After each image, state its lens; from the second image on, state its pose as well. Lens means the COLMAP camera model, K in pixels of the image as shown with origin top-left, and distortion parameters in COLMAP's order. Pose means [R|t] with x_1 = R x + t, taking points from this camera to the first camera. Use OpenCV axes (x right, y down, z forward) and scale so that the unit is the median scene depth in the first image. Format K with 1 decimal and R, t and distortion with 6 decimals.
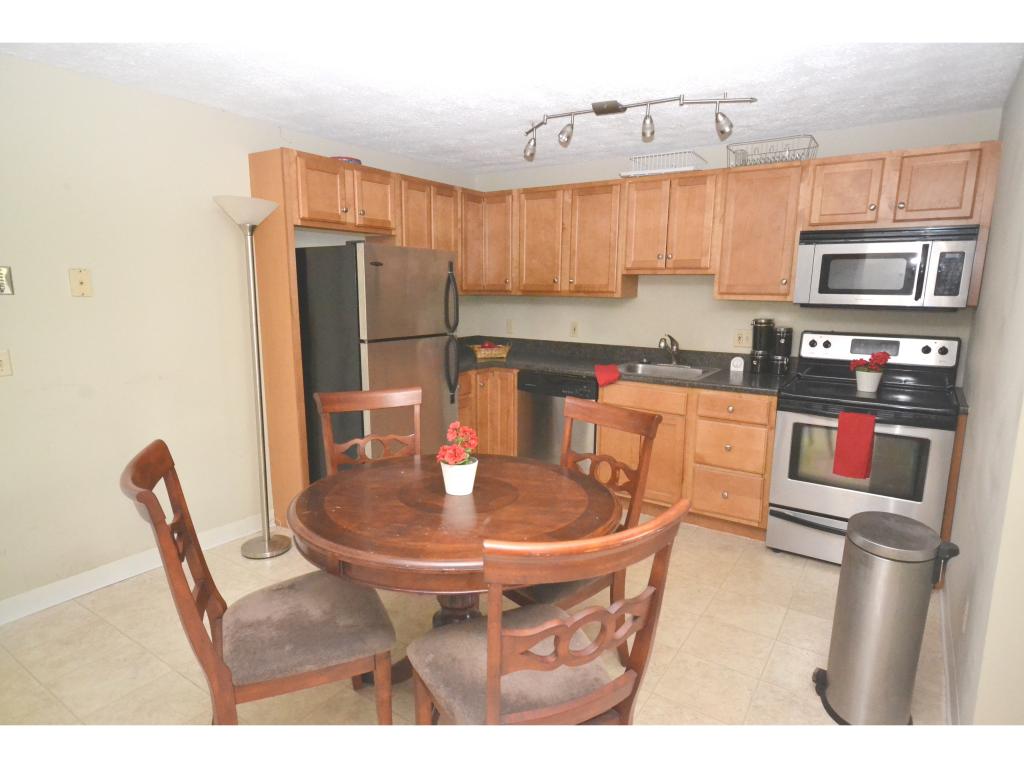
lens RADIAL K [[590.3, 0, 507.7], [0, 590.3, 390.8], [0, 0, 1]] dist [0.024797, -0.001672]
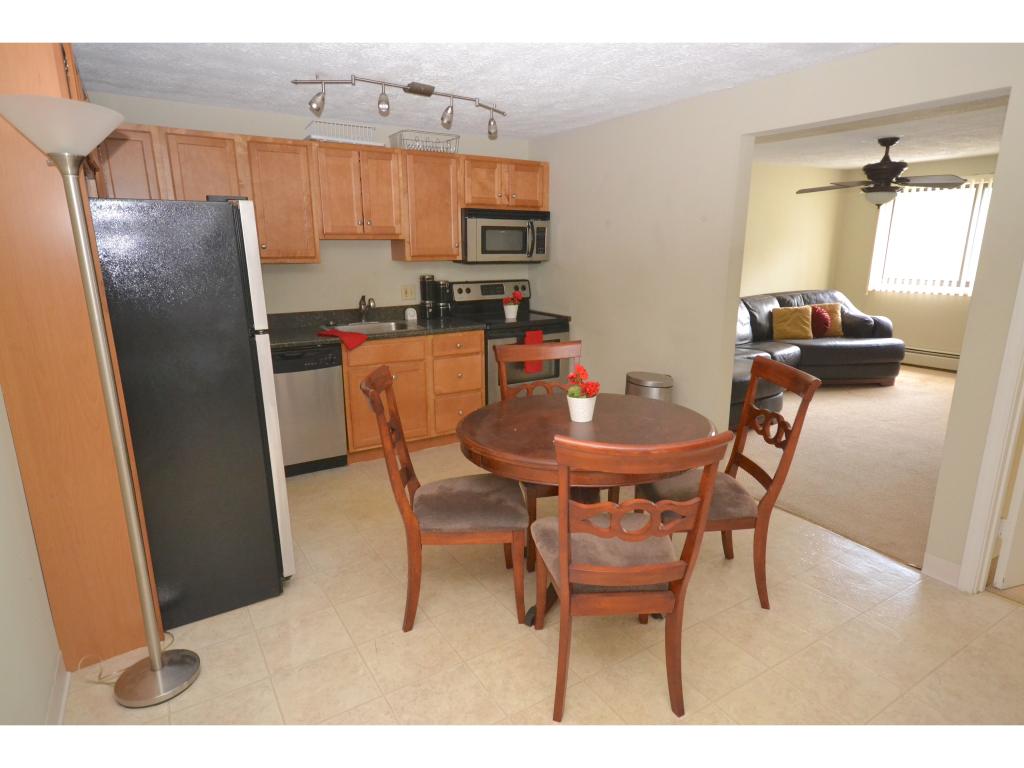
lens RADIAL K [[590.3, 0, 511.8], [0, 590.3, 390.5], [0, 0, 1]] dist [0.024797, -0.001672]
pose [[0.396853, -0.231278, 0.888267, -0.704539], [0.168802, 0.969619, 0.177043, -0.078854], [-0.902227, 0.079681, 0.423837, 0.335141]]
